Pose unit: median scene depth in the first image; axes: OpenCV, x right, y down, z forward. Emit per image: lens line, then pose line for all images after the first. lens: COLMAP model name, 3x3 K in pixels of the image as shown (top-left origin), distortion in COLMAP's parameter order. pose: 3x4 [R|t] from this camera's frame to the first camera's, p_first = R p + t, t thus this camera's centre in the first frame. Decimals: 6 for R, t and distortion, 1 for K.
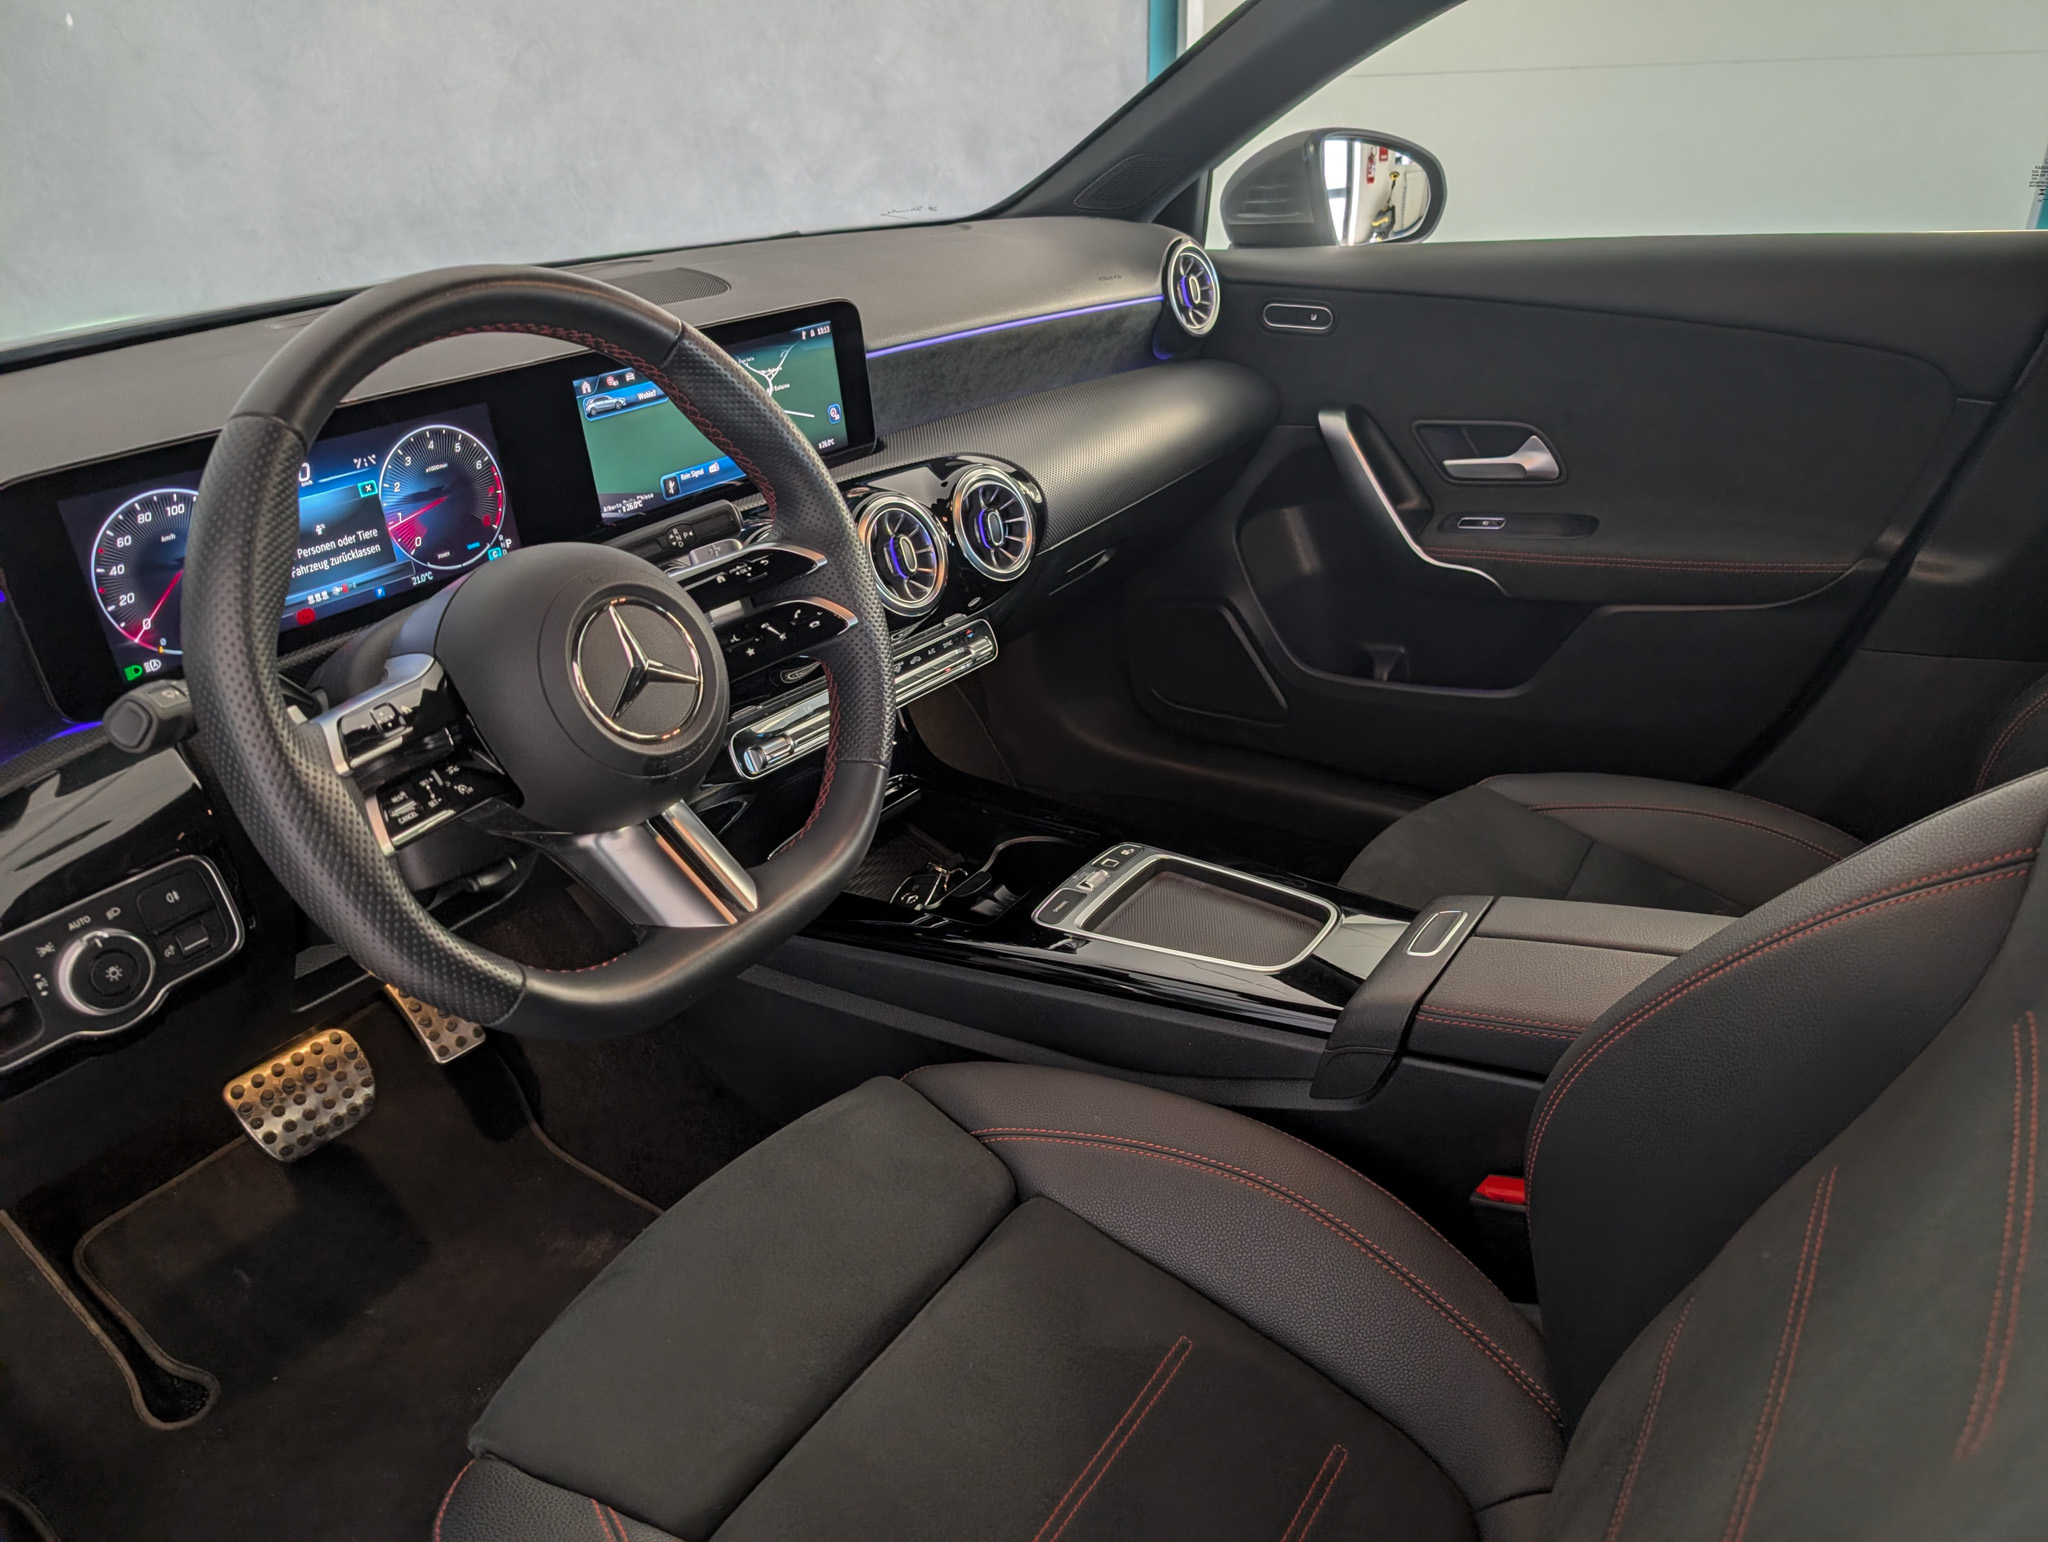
lens RADIAL K [[1525.3, 0, 1014.2], [0, 1525.3, 782.8], [0, 0, 1]] dist [0.004147, 0.006068]
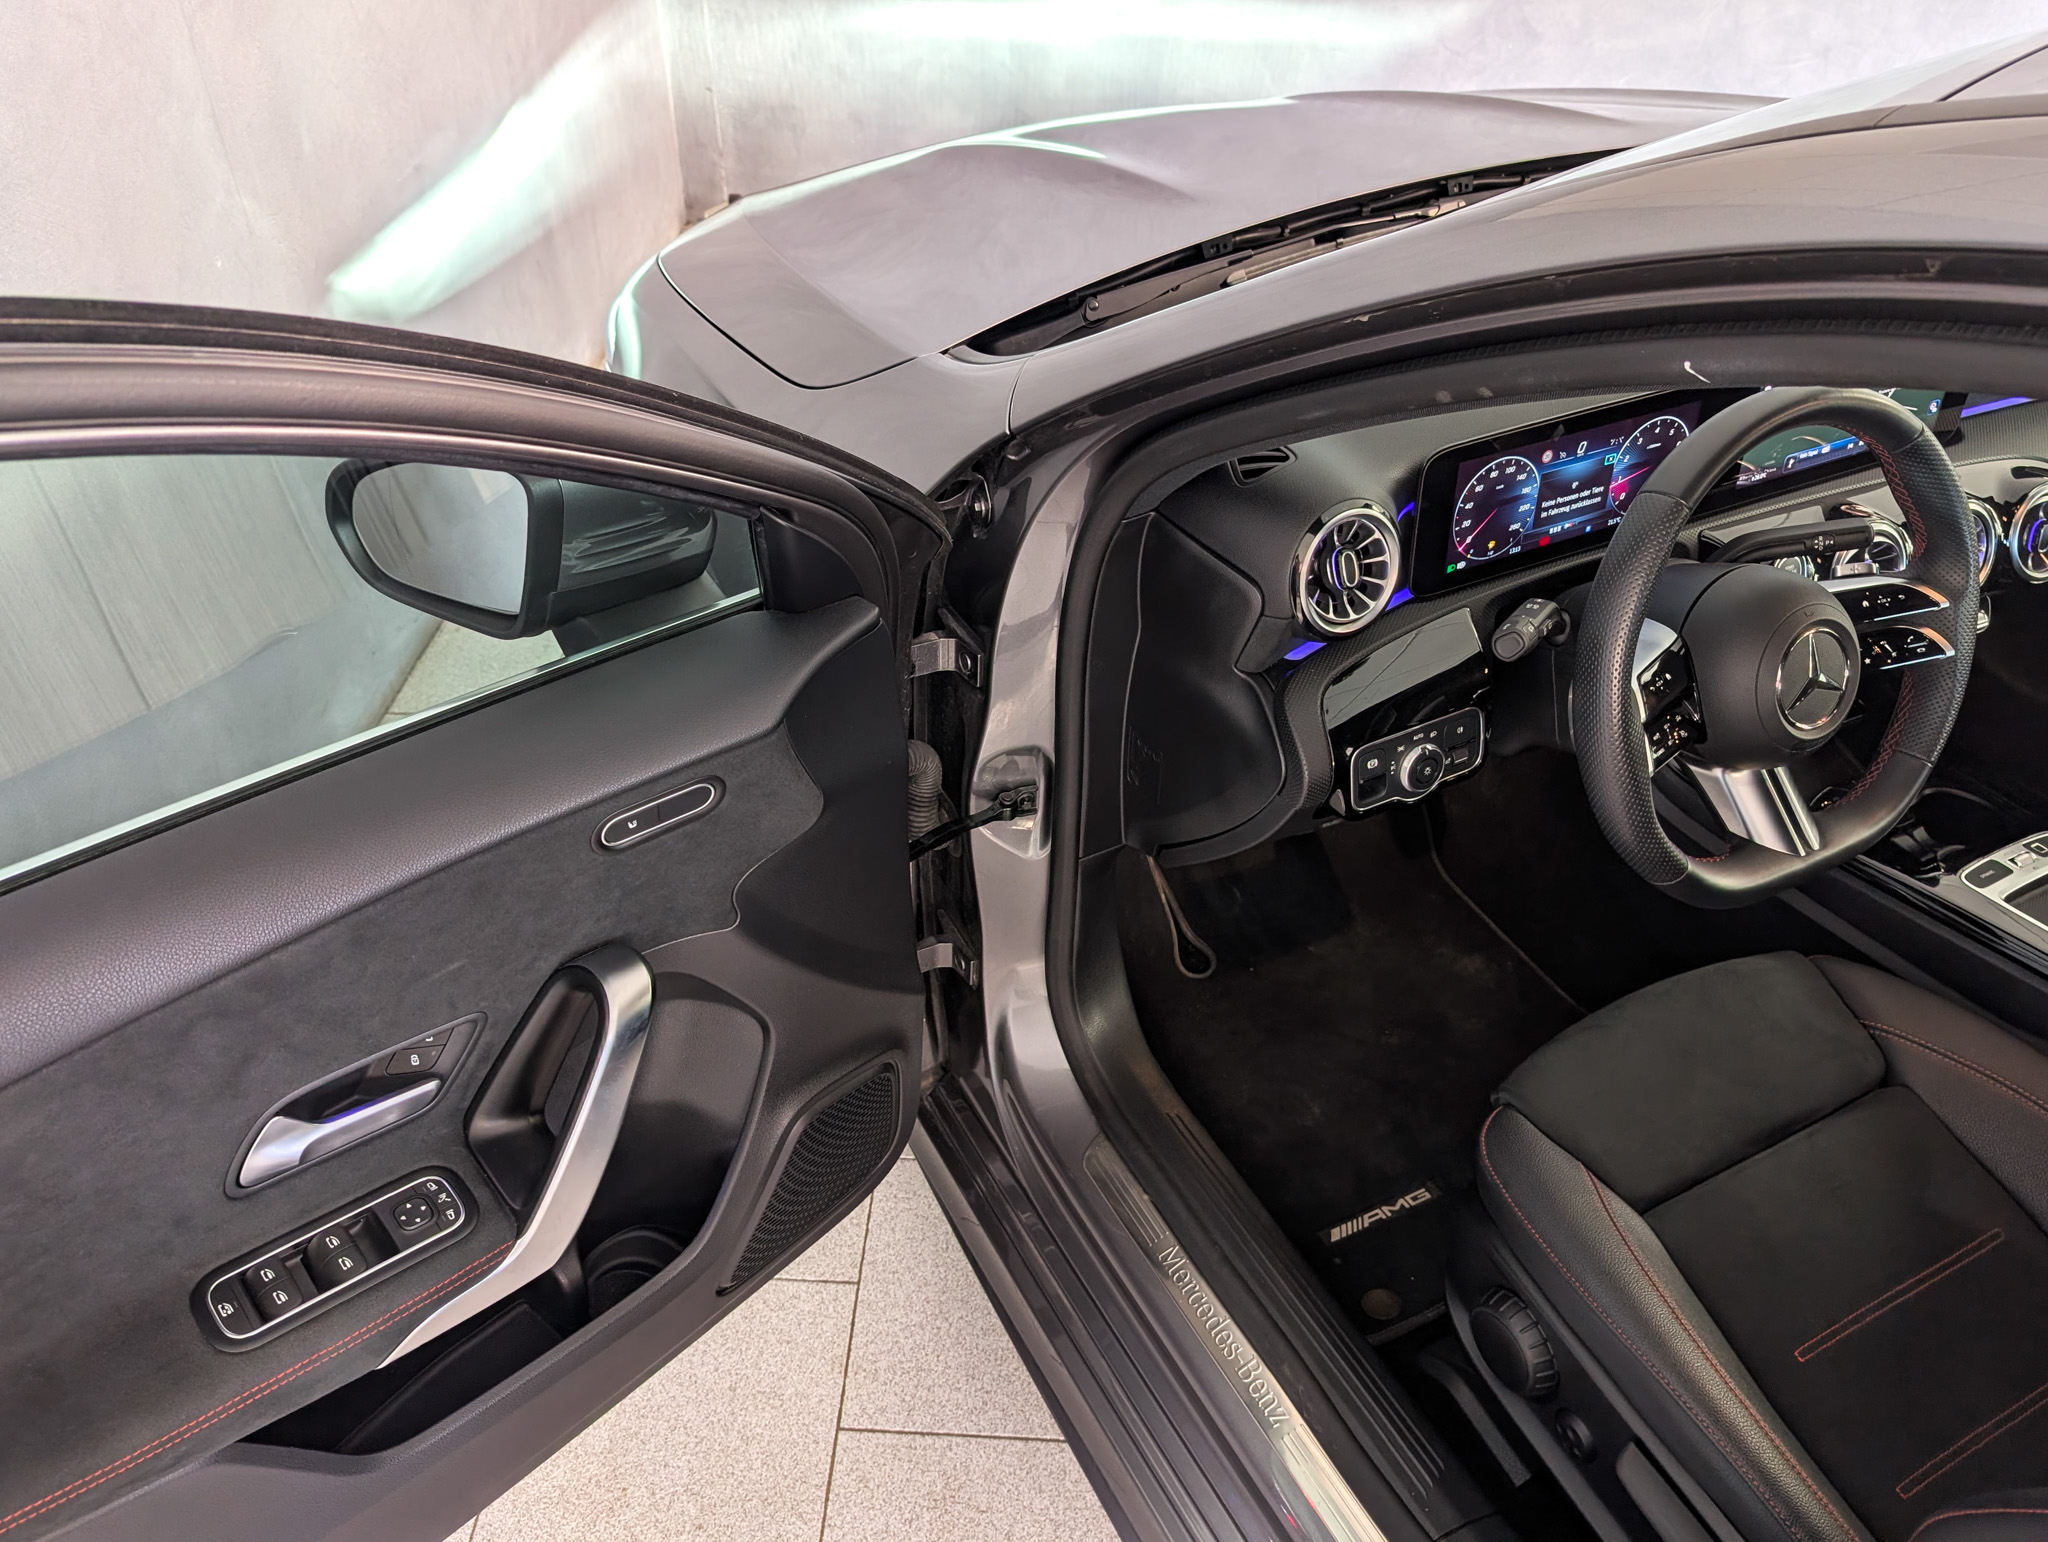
lens RADIAL K [[1525.3, 0, 1014.2], [0, 1525.3, 782.8], [0, 0, 1]] dist [0.004147, 0.006068]
pose [[0.872943, 0.332130, -0.357296, -0.298760], [-0.247345, 0.932650, 0.262647, -0.146699], [0.420465, -0.140901, 0.896301, -0.528894]]
